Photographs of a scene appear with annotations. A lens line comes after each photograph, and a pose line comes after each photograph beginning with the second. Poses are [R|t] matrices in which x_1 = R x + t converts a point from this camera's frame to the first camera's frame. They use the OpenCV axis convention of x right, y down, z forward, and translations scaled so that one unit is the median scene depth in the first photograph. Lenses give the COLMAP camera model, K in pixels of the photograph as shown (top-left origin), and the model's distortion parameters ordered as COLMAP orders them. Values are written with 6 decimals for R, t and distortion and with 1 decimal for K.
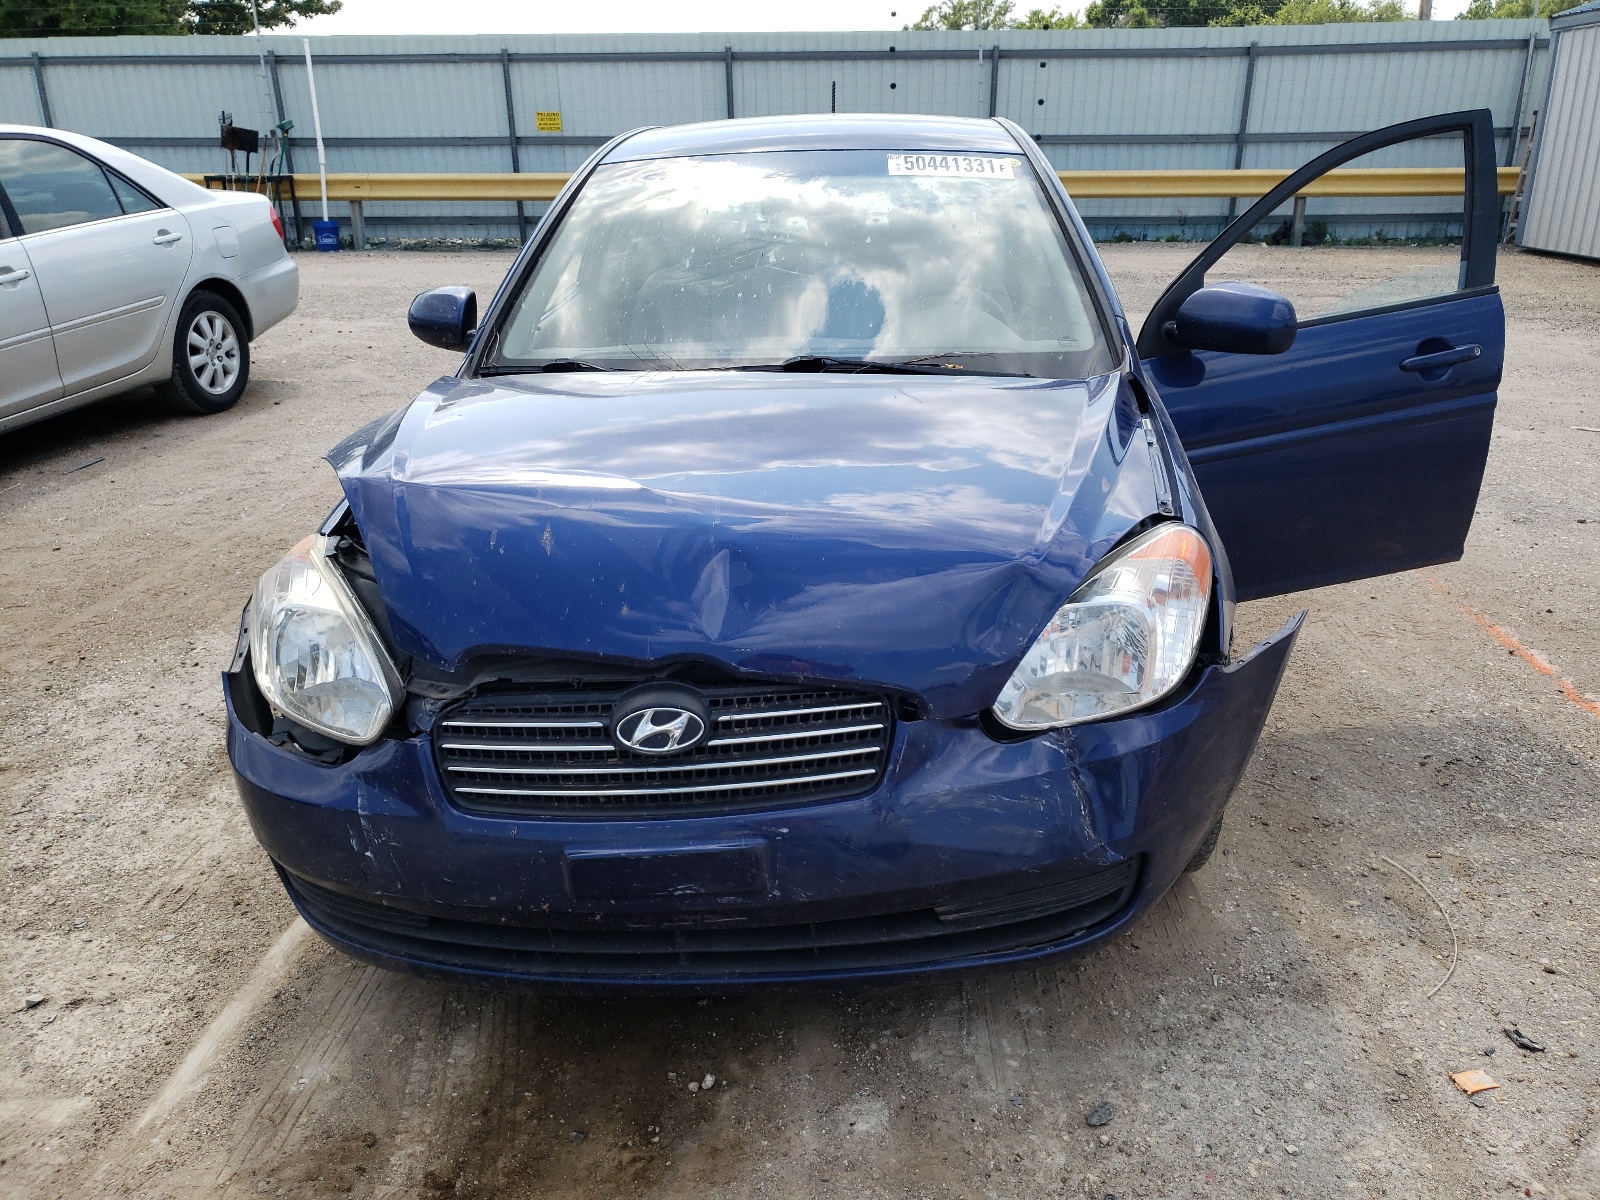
lens RADIAL K [[1228.4, 0, 828.9], [0, 1228.4, 568.5], [0, 0, 1]] dist [0.009726, 0.010942]
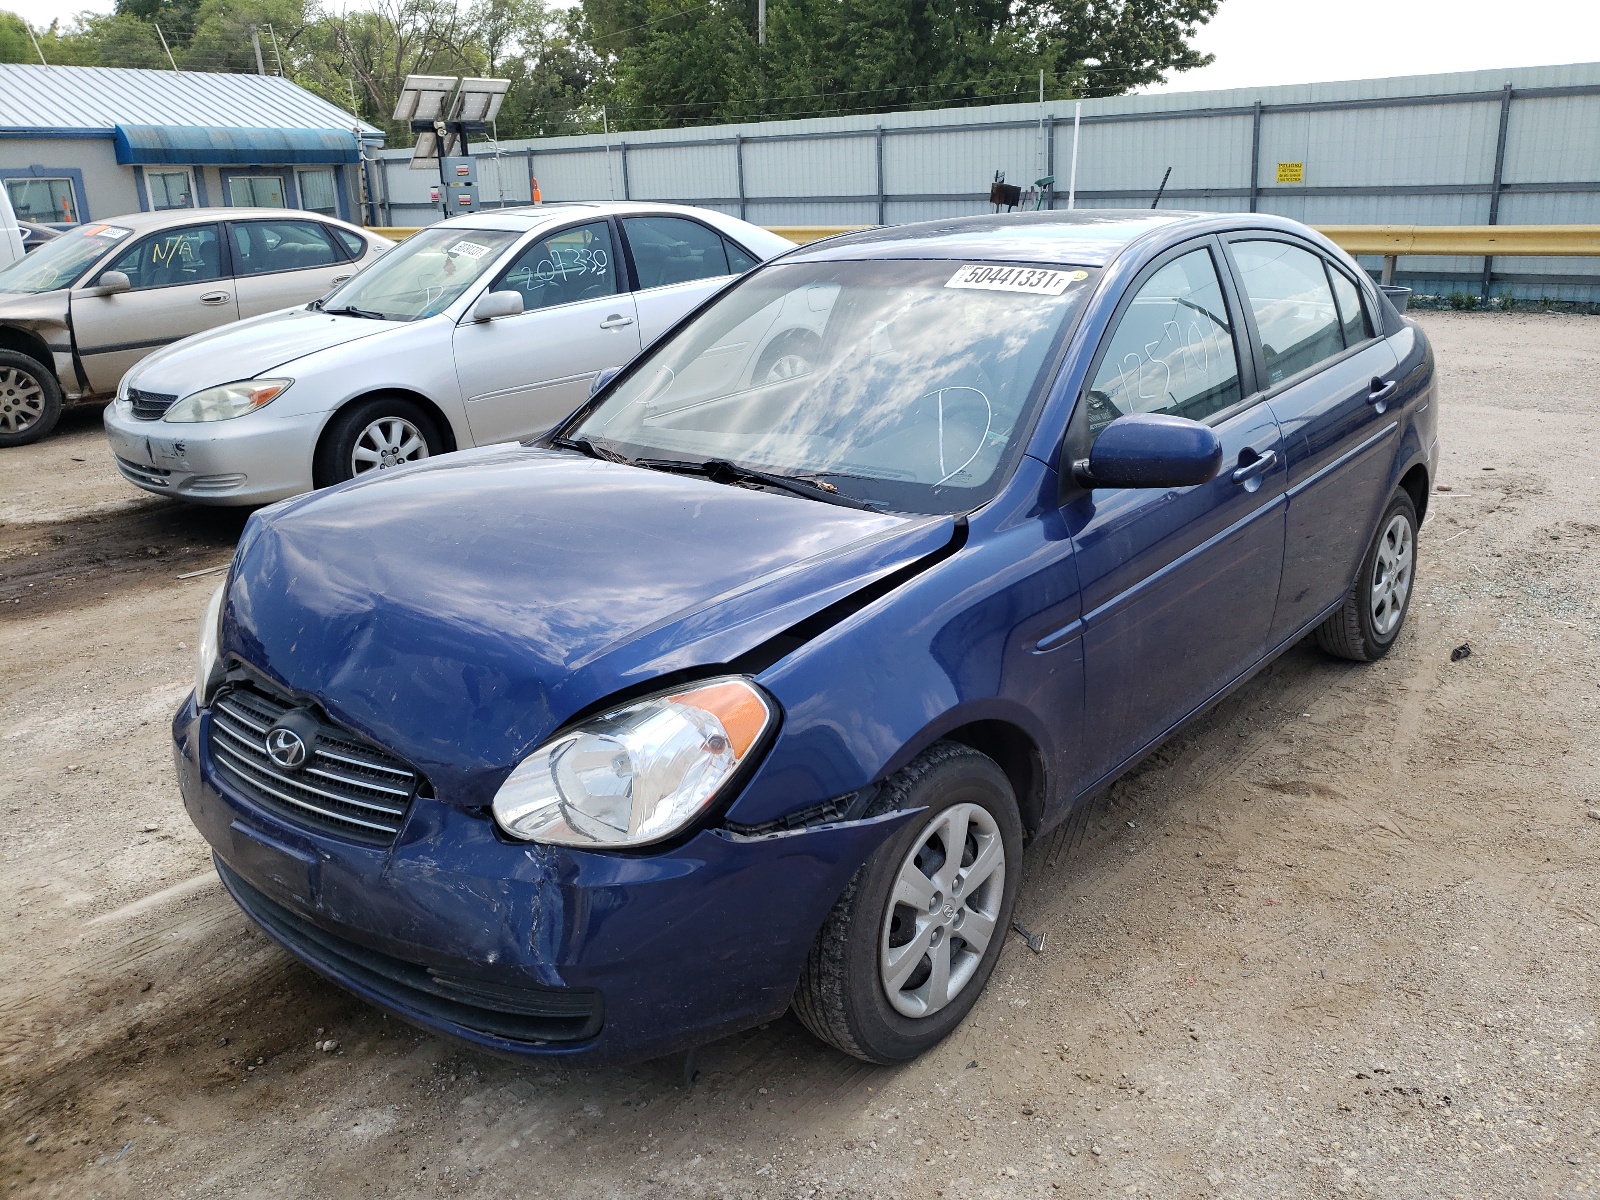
lens RADIAL K [[1219.4, 0, 854.9], [0, 1219.4, 565.7], [0, 0, 1]] dist [0.029097, -0.002380]
pose [[0.805434, 0.168023, -0.568370, 0.960206], [-0.184549, 0.982398, 0.028895, -0.186185], [0.563221, 0.081619, 0.822265, 0.261382]]
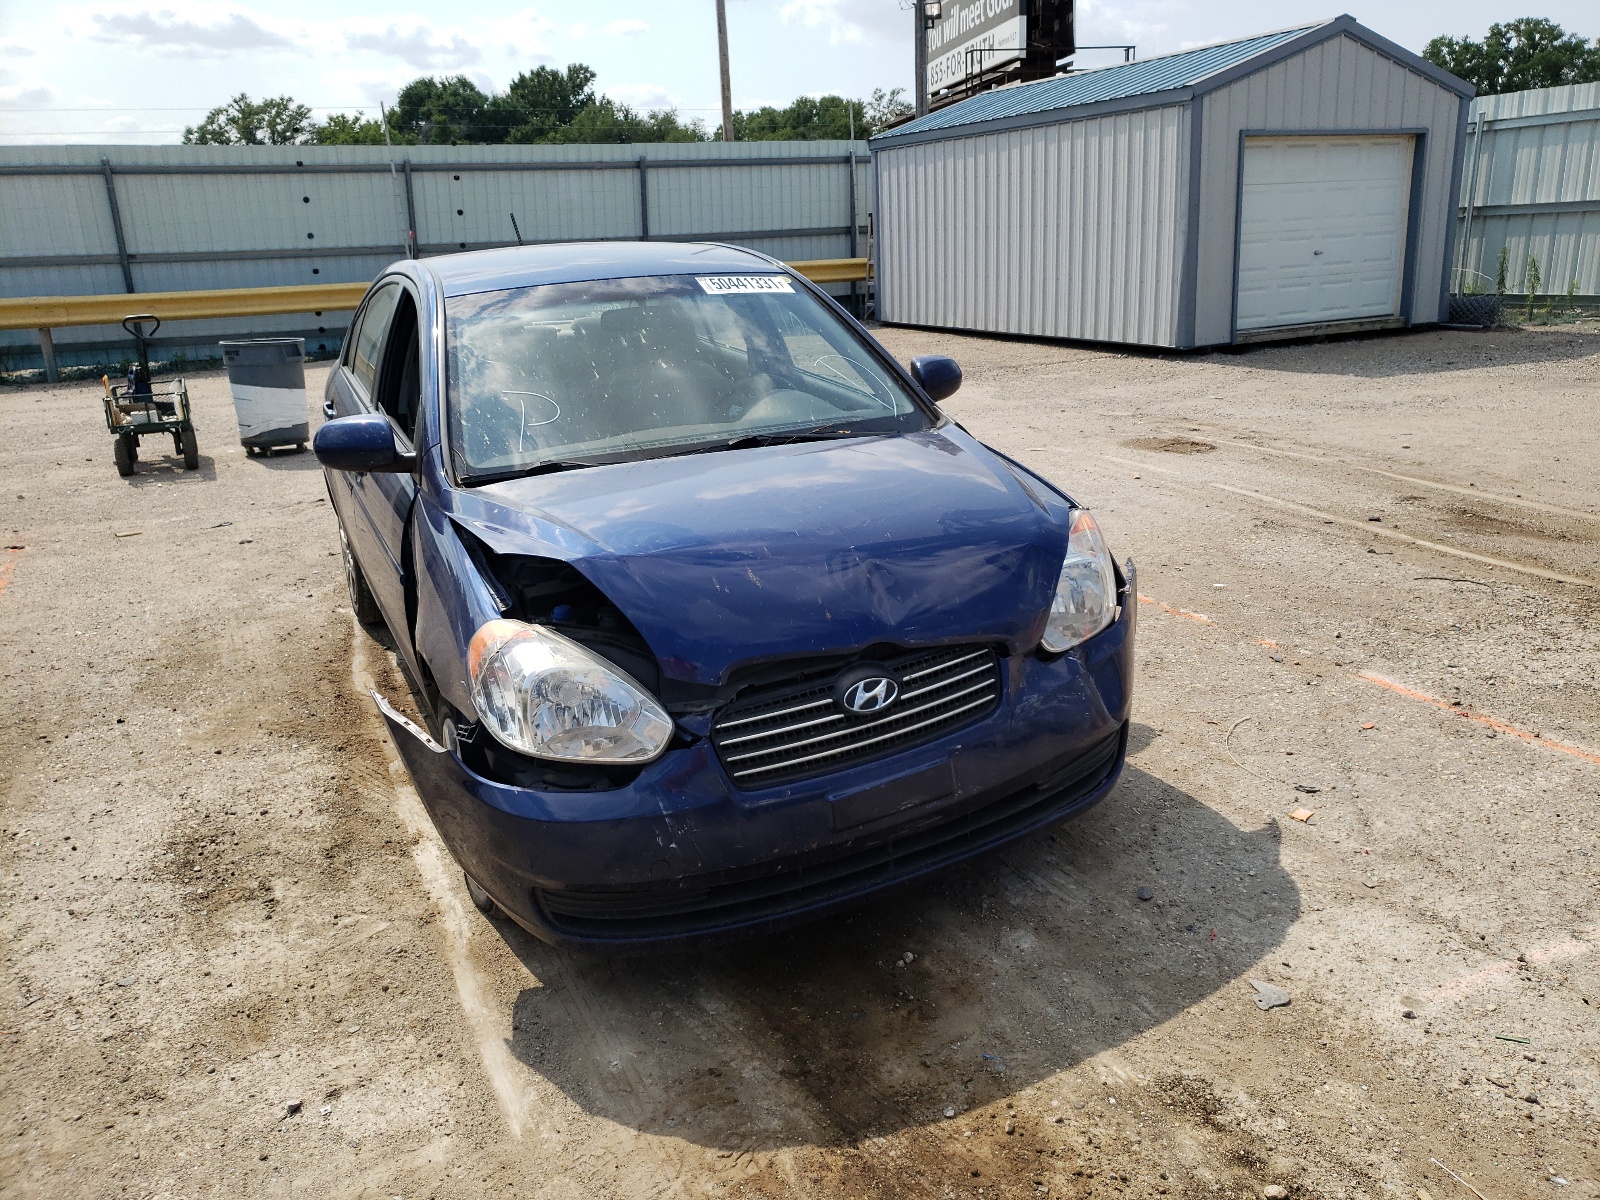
lens RADIAL K [[1223.4, 0, 825.6], [0, 1223.4, 560.6], [0, 0, 1]] dist [0.006753, 0.009759]
pose [[0.873586, -0.151581, 0.462461, -0.754421], [0.187594, 0.981706, -0.032589, 0.016992], [-0.449061, 0.115224, 0.886040, -0.204406]]
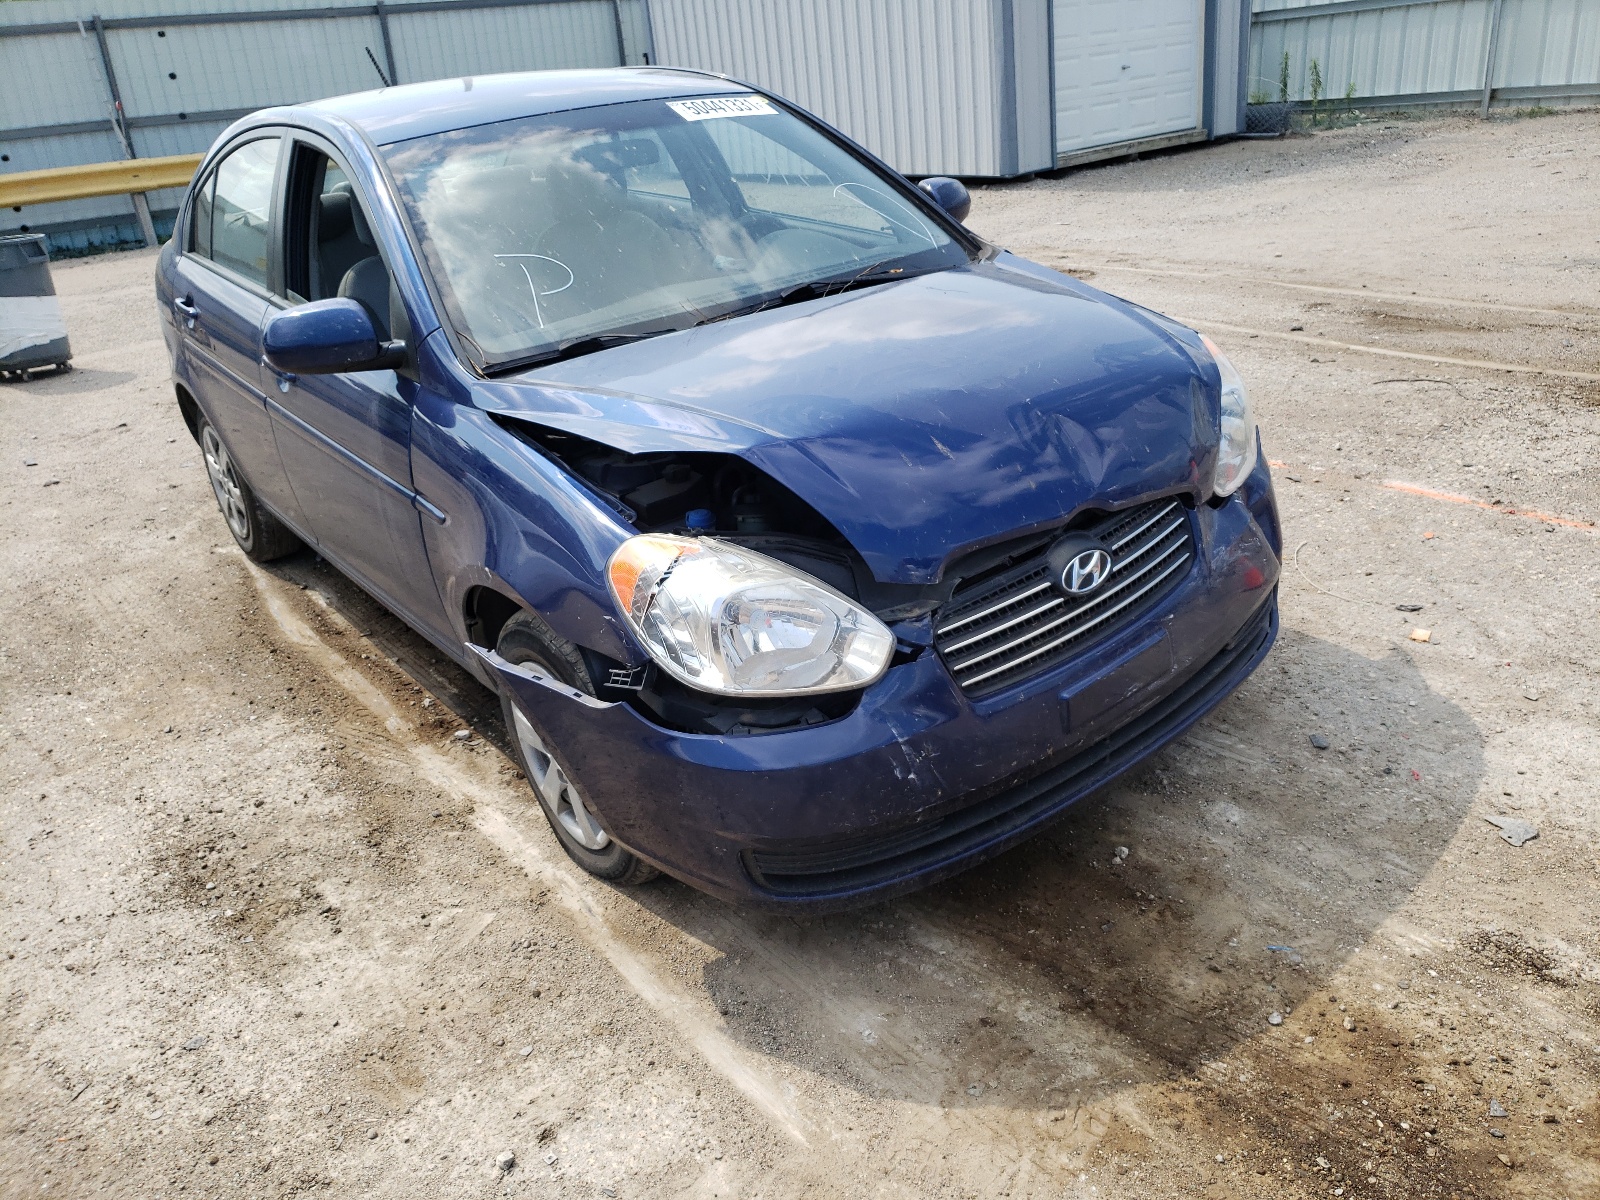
lens RADIAL K [[1218.9, 0, 835.7], [0, 1218.9, 592.7], [0, 0, 1]] dist [0.009993, 0.001356]
pose [[0.749535, -0.320839, 0.579016, -0.953862], [0.293762, 0.945062, 0.143396, -0.084229], [-0.593213, 0.062613, 0.802607, 0.190232]]
